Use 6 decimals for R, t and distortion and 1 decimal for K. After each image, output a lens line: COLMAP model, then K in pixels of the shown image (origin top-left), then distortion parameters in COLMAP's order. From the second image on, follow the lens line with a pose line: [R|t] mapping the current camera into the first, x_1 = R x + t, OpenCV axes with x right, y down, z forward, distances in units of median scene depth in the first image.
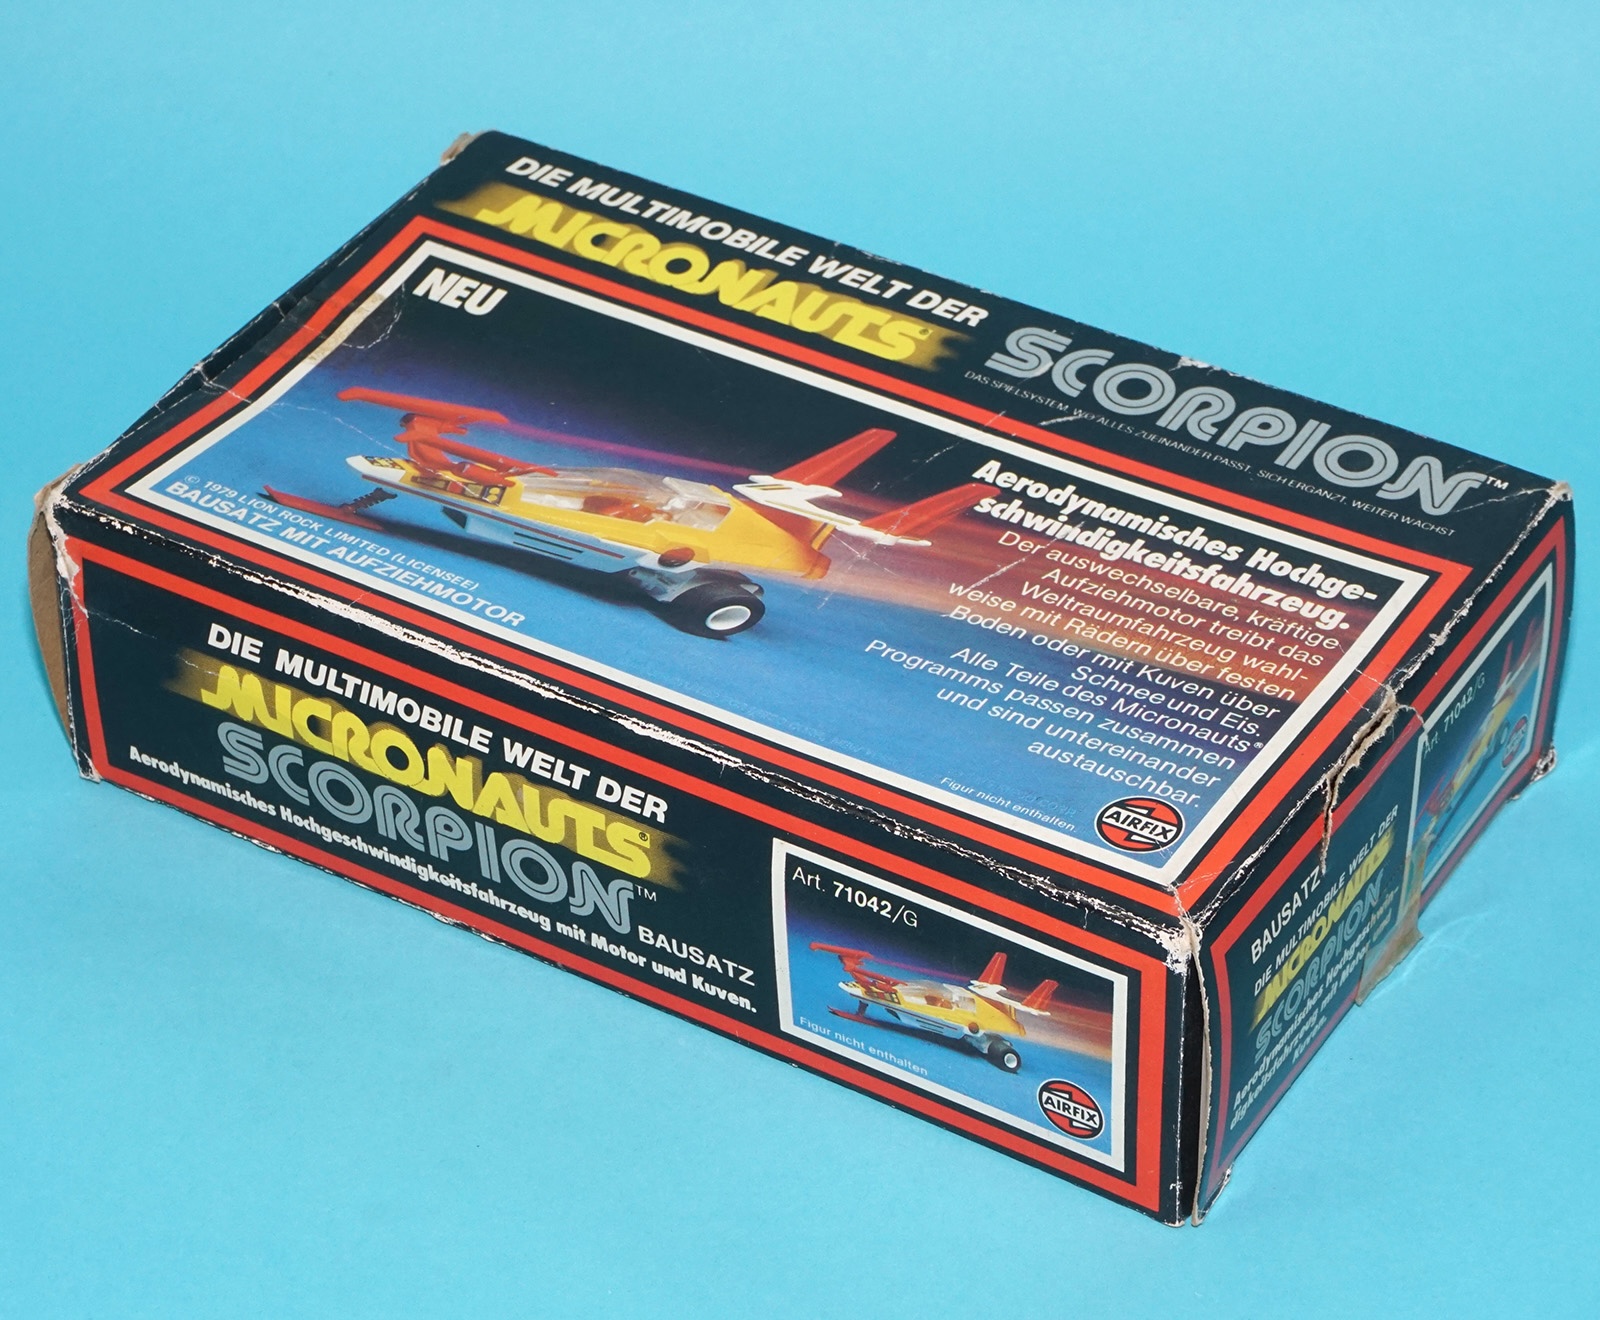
lens RADIAL K [[5117.0, 0, 823.9], [0, 5117.0, 660.7], [0, 0, 1]] dist [-0.000844, -1.197035]
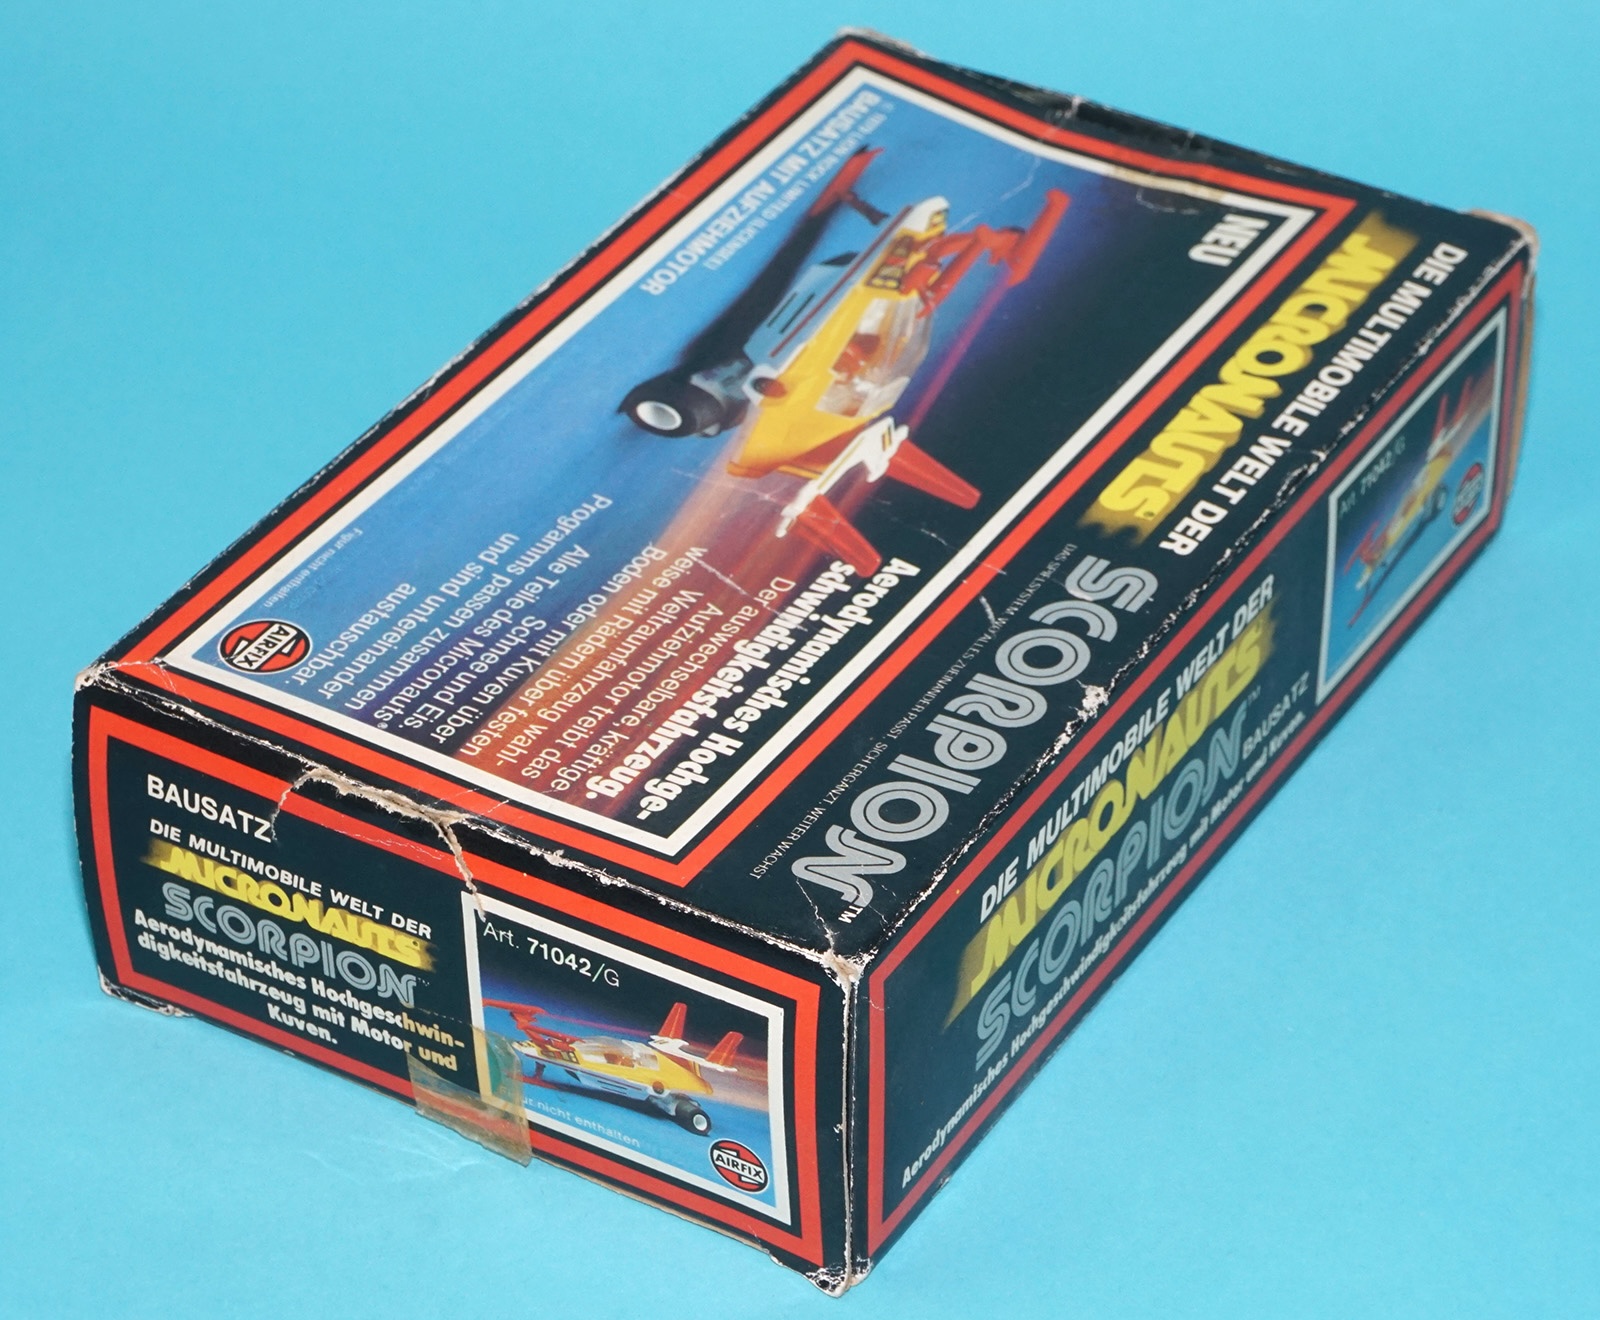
lens RADIAL K [[5117.0, 0, 823.9], [0, 5117.0, 660.7], [0, 0, 1]] dist [-0.000844, -1.197035]
pose [[0.010100, 0.613341, -0.789753, 0.757295], [-0.625113, 0.620314, 0.473756, -0.447569], [0.780469, 0.488900, 0.389672, 0.660405]]
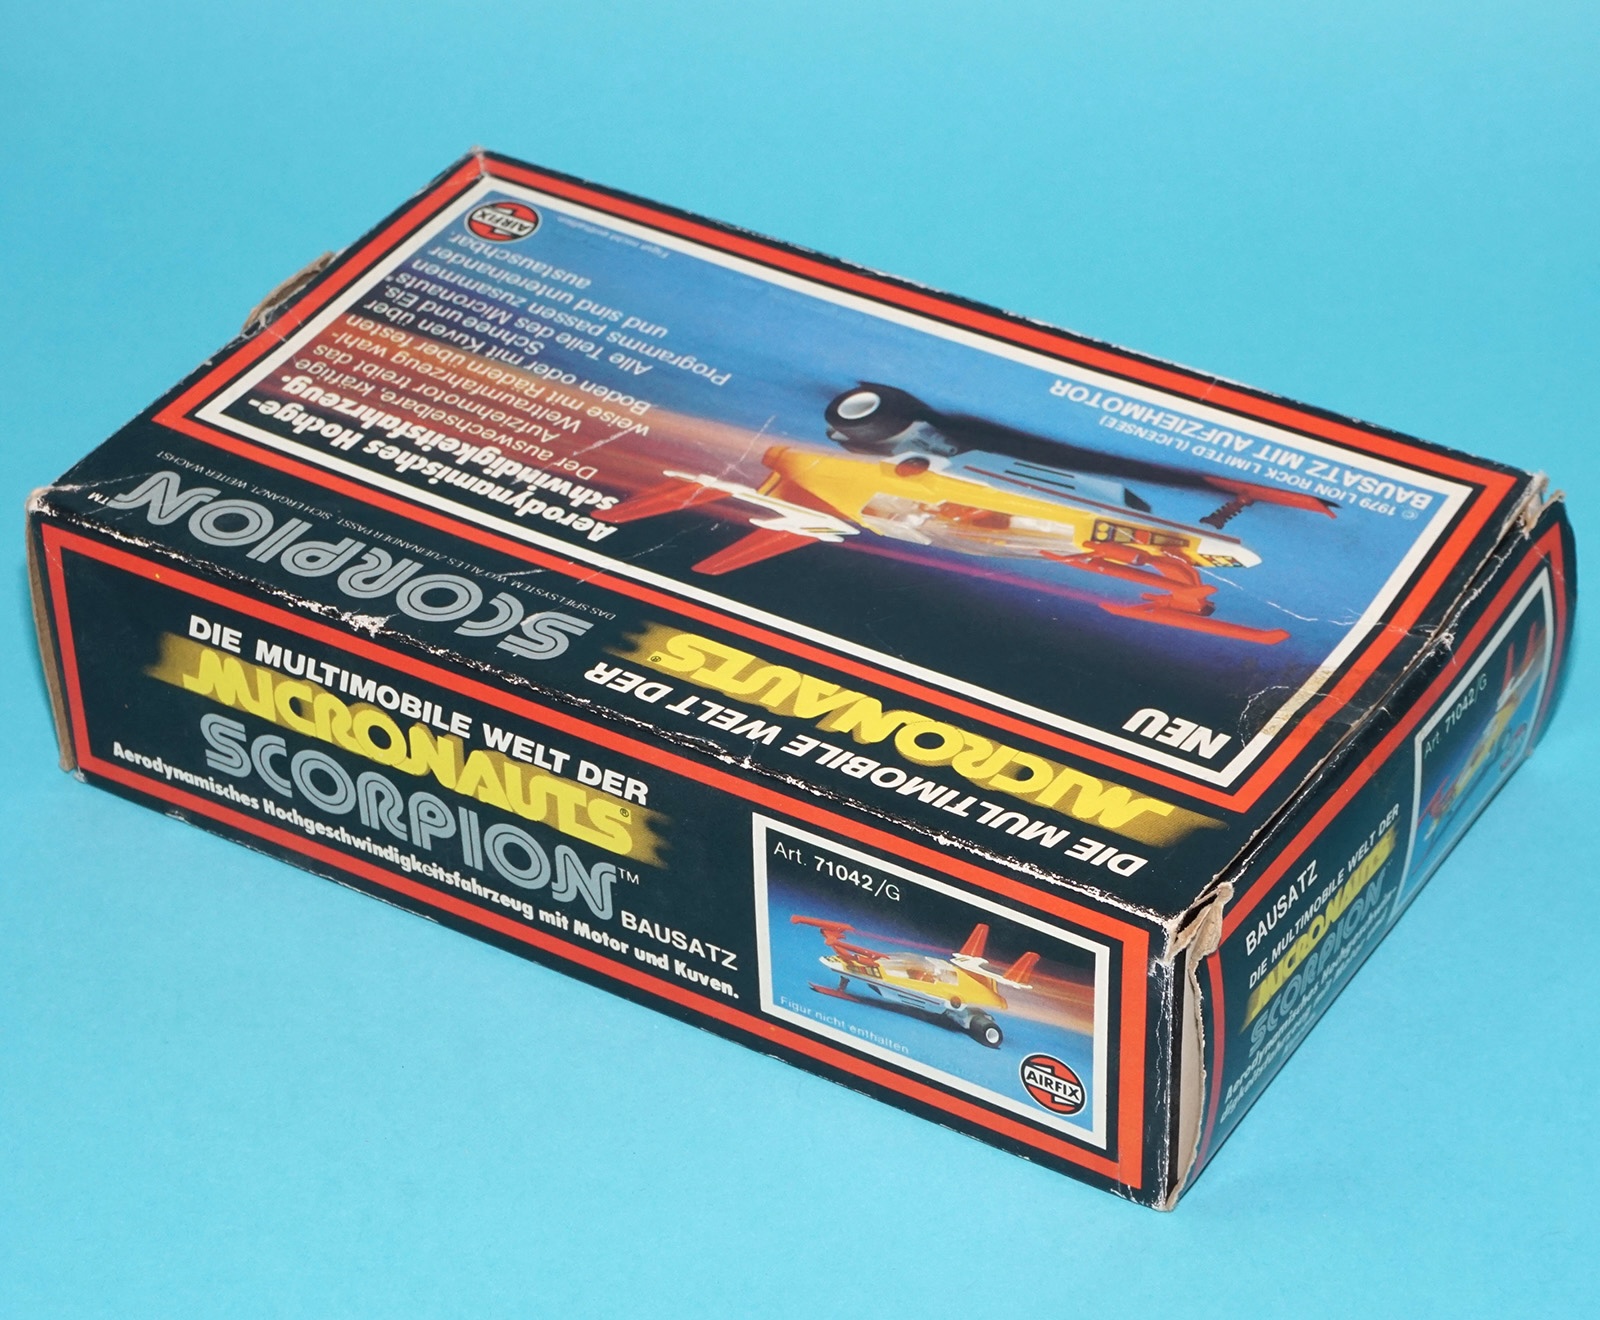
lens RADIAL K [[4644.1, 0, 800.0], [0, 4644.1, 660.0], [0, 0, 1]] dist [0.005545, -0.929984]
pose [[-0.998977, 0.035279, 0.028295, -0.031276], [0.035623, 0.228386, 0.972919, -0.916444], [0.027861, 0.972931, -0.229409, 1.250180]]
